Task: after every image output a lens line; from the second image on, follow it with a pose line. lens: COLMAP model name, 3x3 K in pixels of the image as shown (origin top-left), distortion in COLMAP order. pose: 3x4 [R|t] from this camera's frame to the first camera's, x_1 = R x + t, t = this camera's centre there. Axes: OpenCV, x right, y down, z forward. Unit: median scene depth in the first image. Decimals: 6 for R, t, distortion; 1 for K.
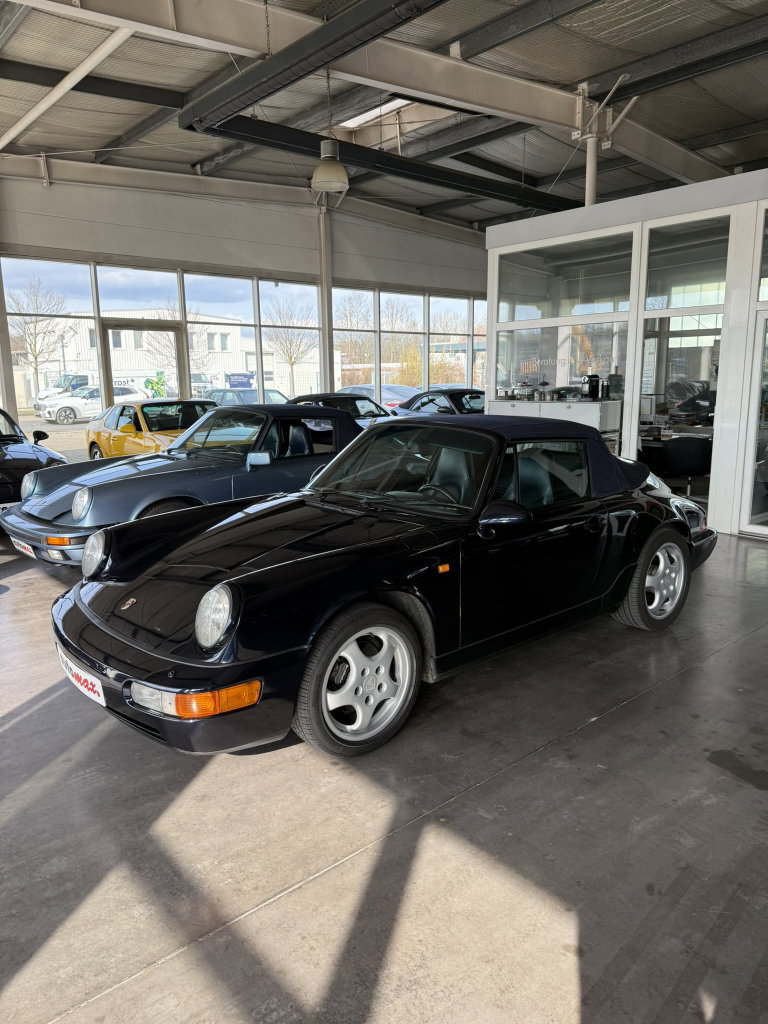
lens RADIAL K [[718.6, 0, 385.8], [0, 718.6, 514.8], [0, 0, 1]] dist [0.035354, -0.045568]
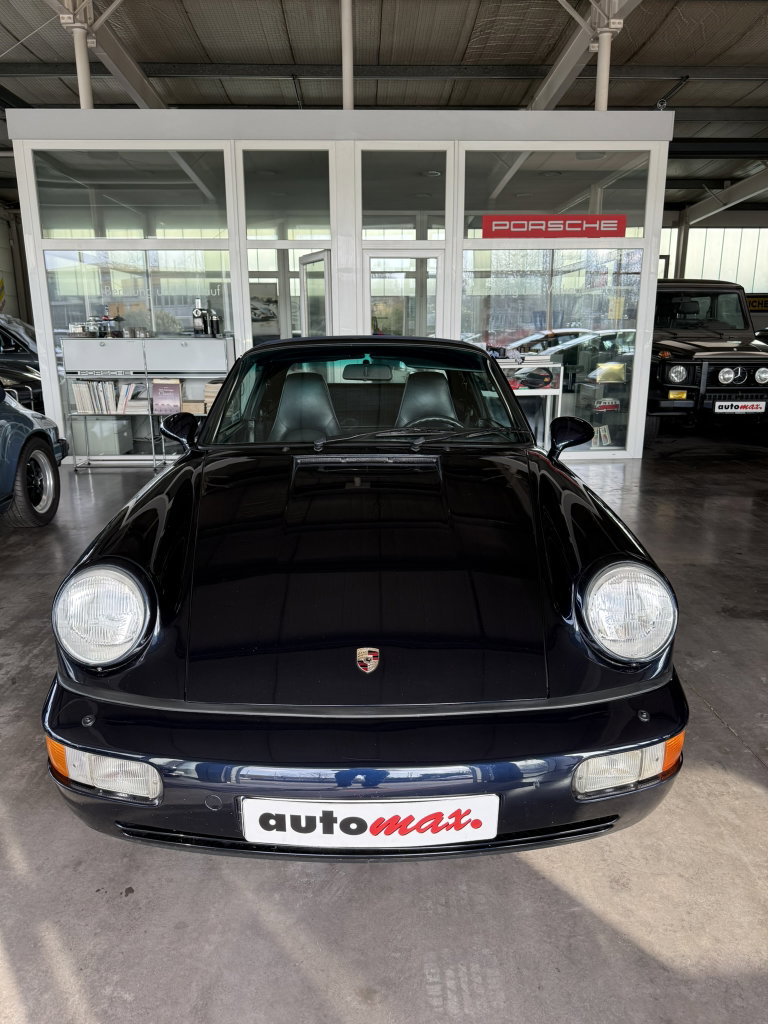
lens RADIAL K [[721.4, 0, 384.0], [0, 721.4, 512.0], [0, 0, 1]] dist [-0.000449, 0.001831]
pose [[0.637031, -0.183753, 0.748616, -0.332133], [0.143990, 0.982444, 0.118620, -0.020817], [-0.757270, 0.032229, 0.652306, 0.291563]]
